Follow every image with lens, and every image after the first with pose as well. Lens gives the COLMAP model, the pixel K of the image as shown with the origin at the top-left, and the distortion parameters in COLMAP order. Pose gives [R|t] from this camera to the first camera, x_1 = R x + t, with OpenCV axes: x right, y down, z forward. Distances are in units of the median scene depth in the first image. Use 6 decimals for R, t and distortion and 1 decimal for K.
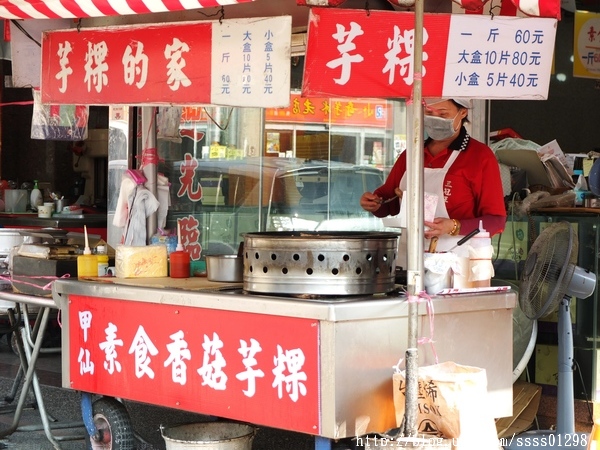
lens RADIAL K [[1703.5, 0, 301.8], [0, 1703.5, 222.7], [0, 0, 1]] dist [0.160473, 0.000000]
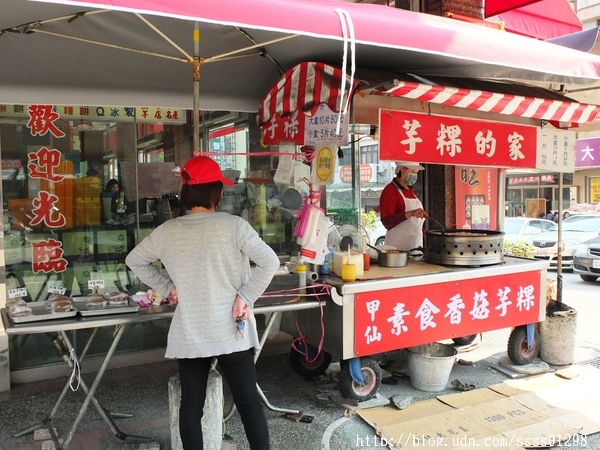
lens RADIAL K [[748.2, 0, 300.4], [0, 748.2, 229.0], [0, 0, 1]] dist [-0.021906, 0.000000]
pose [[0.016210, -0.079532, 0.996701, -0.856120], [0.021762, 0.996623, 0.079172, -0.069607], [-0.999632, 0.020407, 0.017886, 1.173426]]
